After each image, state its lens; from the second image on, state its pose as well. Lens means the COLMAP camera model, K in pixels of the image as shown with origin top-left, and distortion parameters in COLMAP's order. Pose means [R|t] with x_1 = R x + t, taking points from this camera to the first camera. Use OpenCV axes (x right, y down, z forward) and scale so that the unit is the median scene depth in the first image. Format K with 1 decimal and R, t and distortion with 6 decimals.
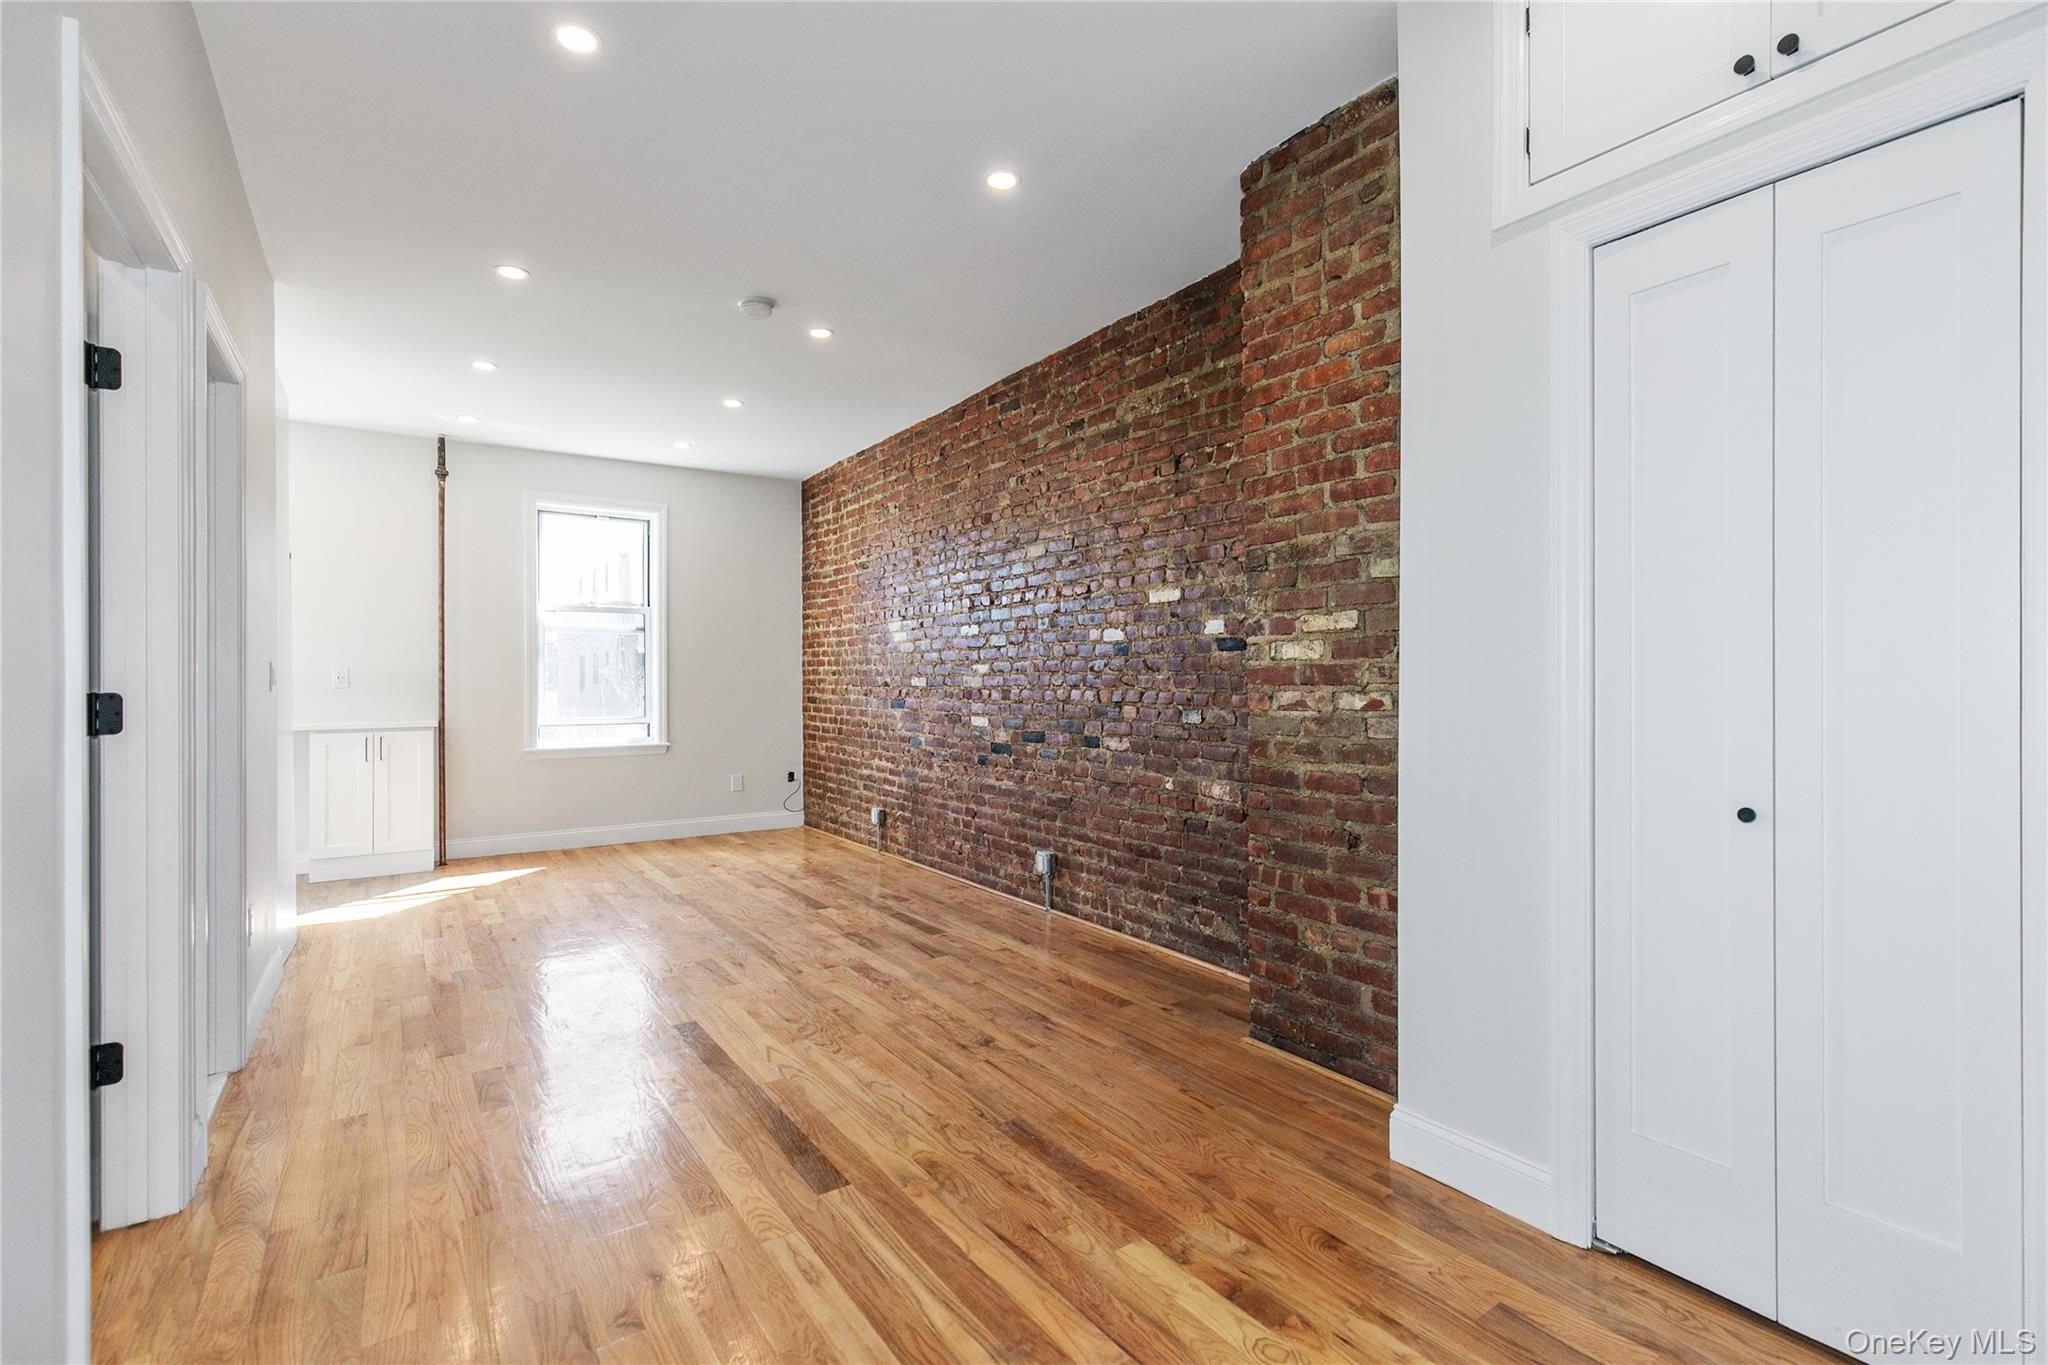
lens RADIAL K [[939.0, 0, 1038.3], [0, 939.0, 671.7], [0, 0, 1]] dist [0.010941, -0.002936]
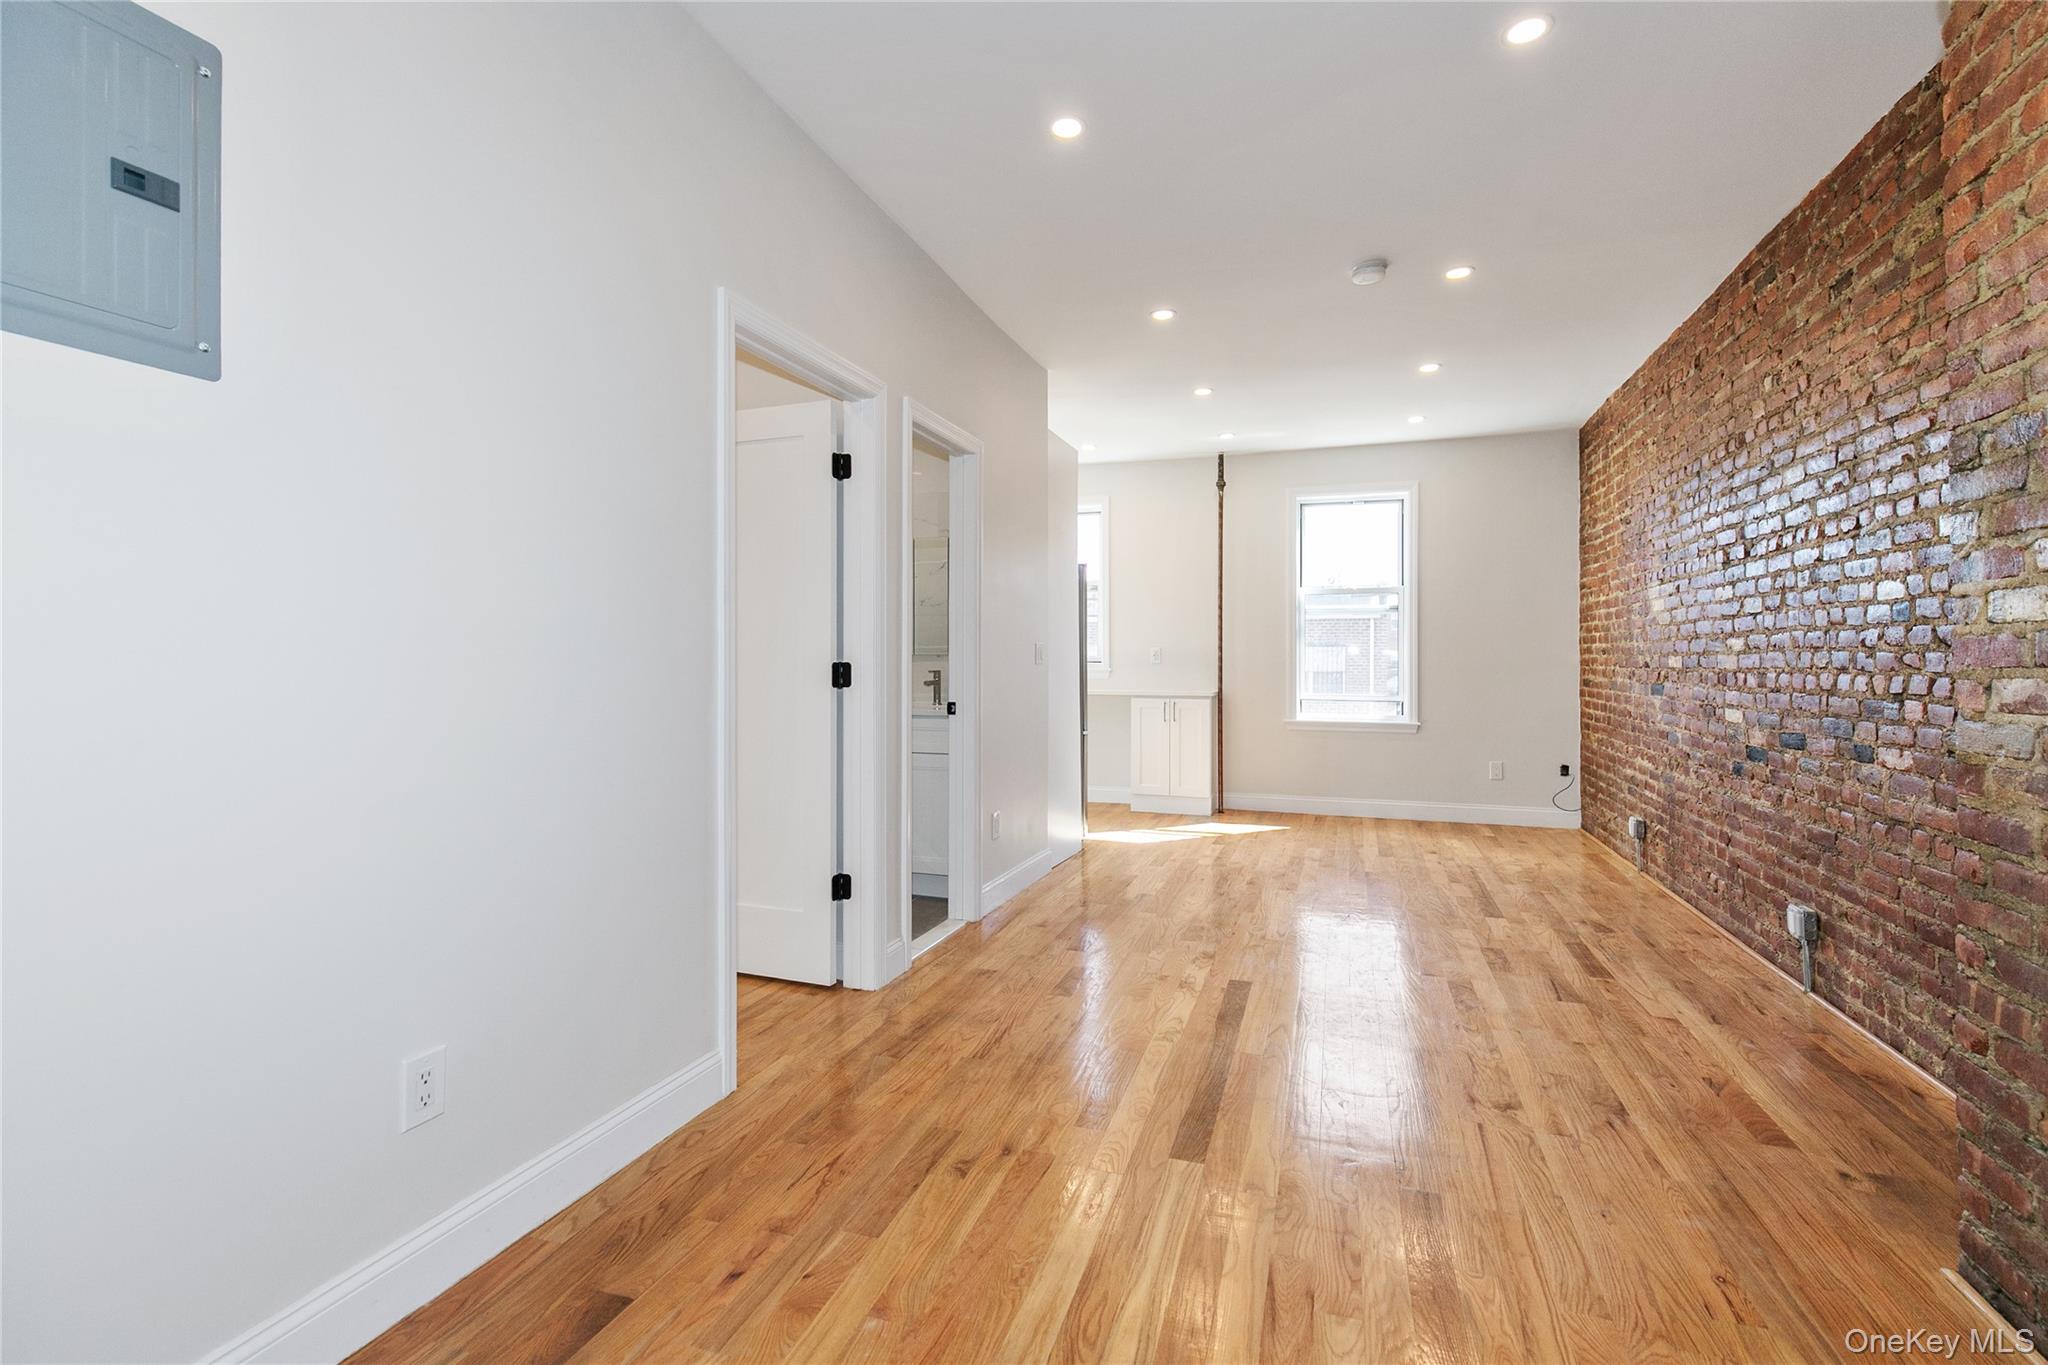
lens RADIAL K [[939.0, 0, 1022.4], [0, 939.0, 648.9], [0, 0, 1]] dist [0.010941, -0.002936]
pose [[0.593516, -0.003637, -0.804814, 0.235889], [0.000938, 0.999992, -0.003827, 0.002829], [0.804822, 0.001516, 0.593515, 0.124544]]
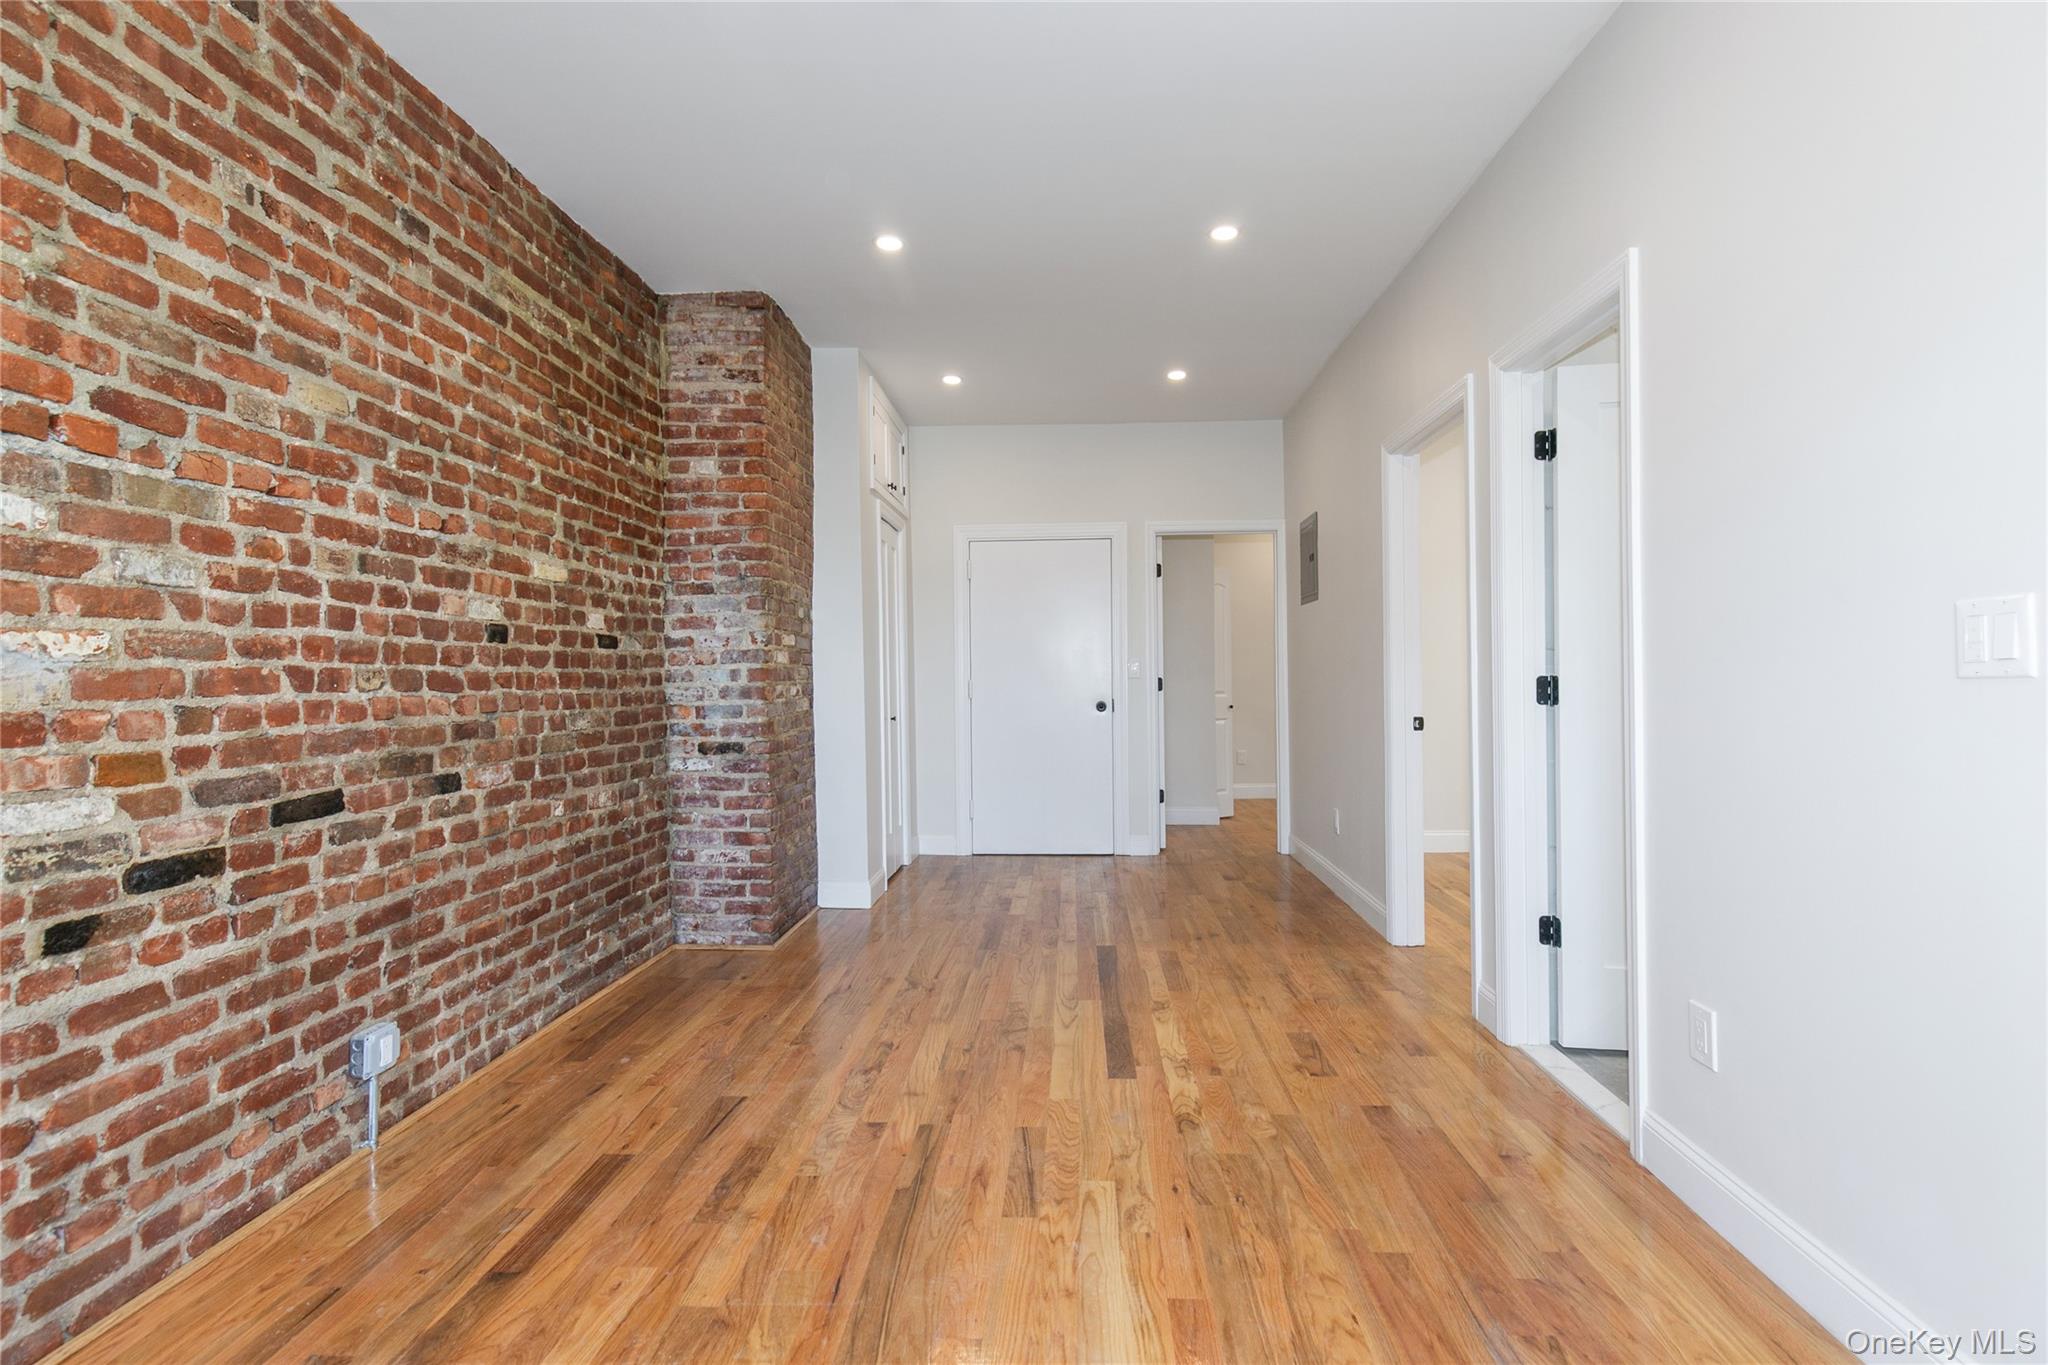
lens RADIAL K [[939.0, 0, 1034.8], [0, 939.0, 678.5], [0, 0, 1]] dist [0.010941, -0.002936]
pose [[-0.794527, 0.014305, 0.607060, -0.589168], [0.012744, 0.999895, -0.006883, 0.016715], [-0.607095, 0.002268, -0.794626, 1.219996]]
